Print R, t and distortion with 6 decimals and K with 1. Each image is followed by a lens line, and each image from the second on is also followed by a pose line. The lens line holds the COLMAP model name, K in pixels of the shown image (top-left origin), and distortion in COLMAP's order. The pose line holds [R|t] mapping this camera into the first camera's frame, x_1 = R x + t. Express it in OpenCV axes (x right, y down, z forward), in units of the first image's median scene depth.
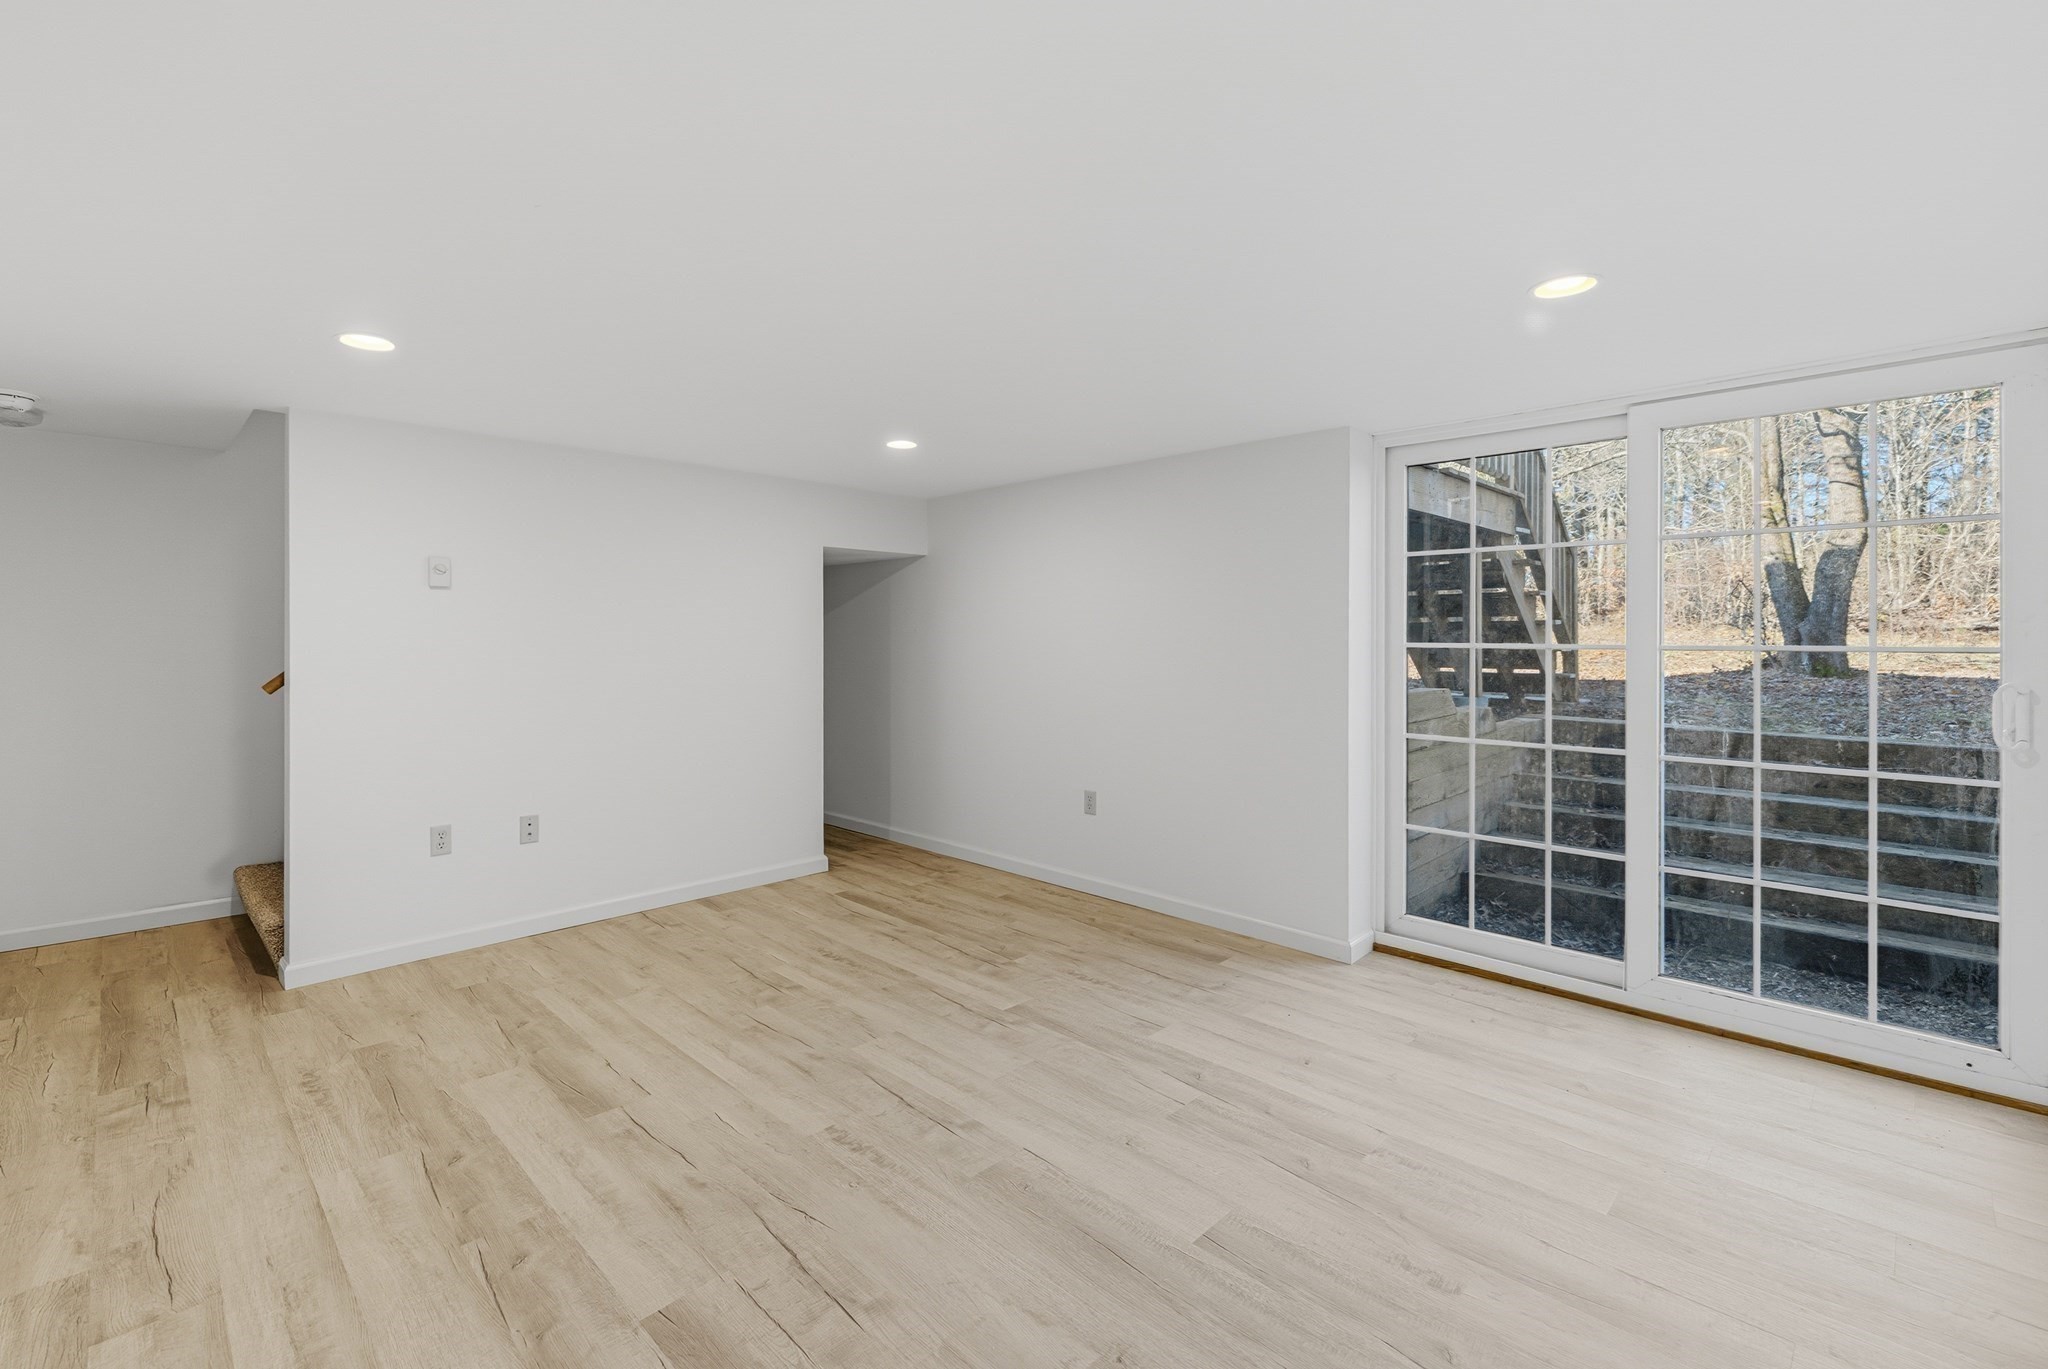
lens RADIAL K [[884.3, 0, 1017.6], [0, 884.3, 657.7], [0, 0, 1]] dist [-0.000539, 0.000580]
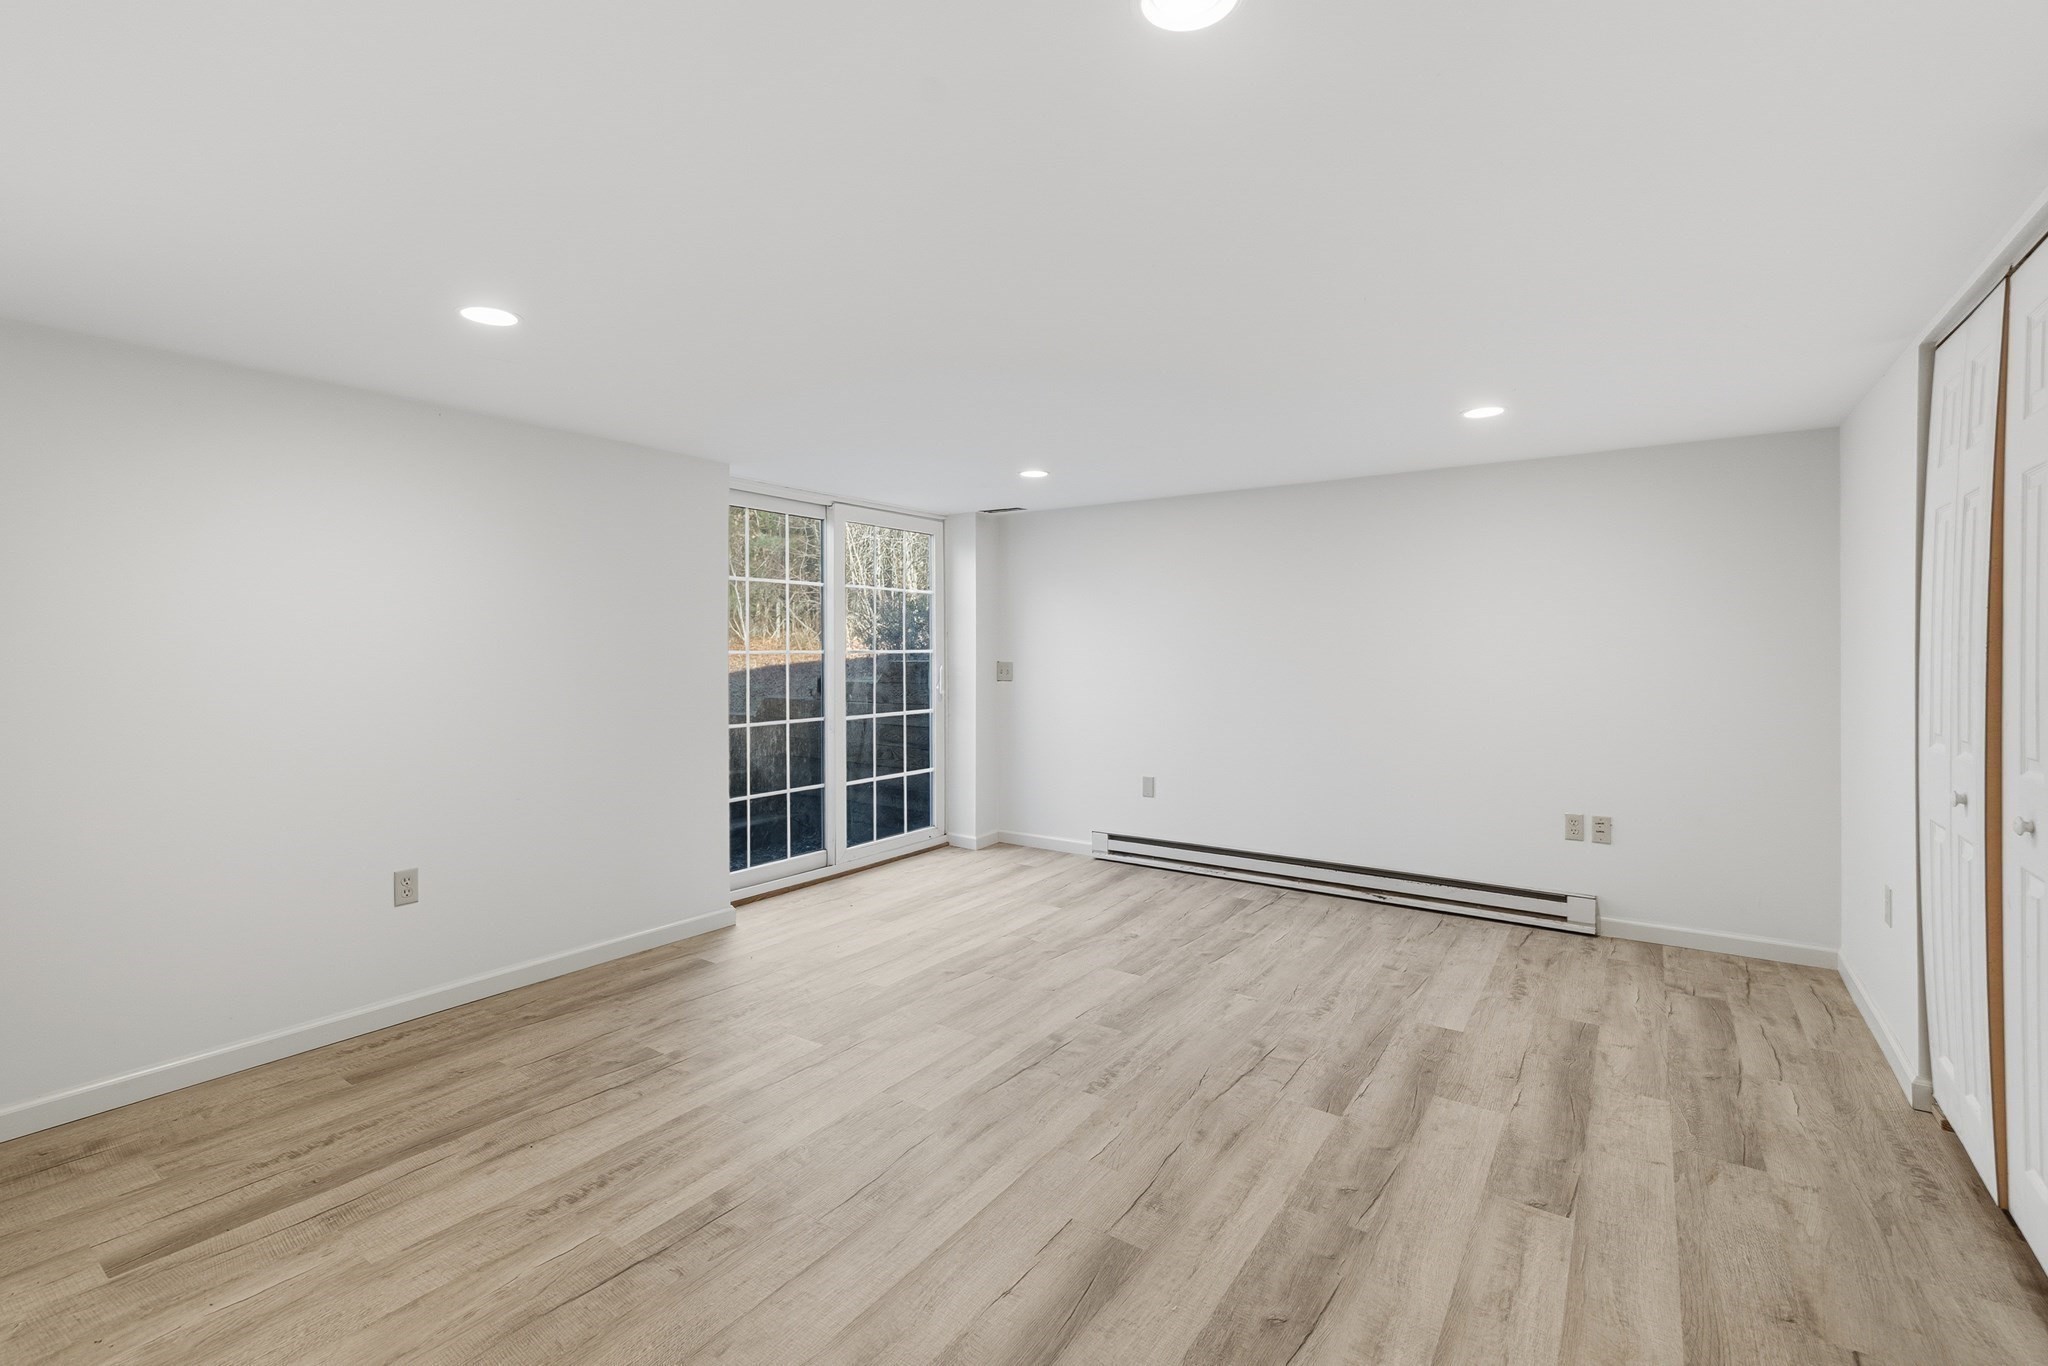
lens RADIAL K [[884.3, 0, 1017.6], [0, 884.3, 656.2], [0, 0, 1]] dist [-0.000539, 0.000580]
pose [[-0.158472, -0.009804, 0.987315, -1.153866], [0.020378, 0.999705, 0.013198, -0.016653], [-0.987153, 0.022211, -0.158226, 1.136791]]
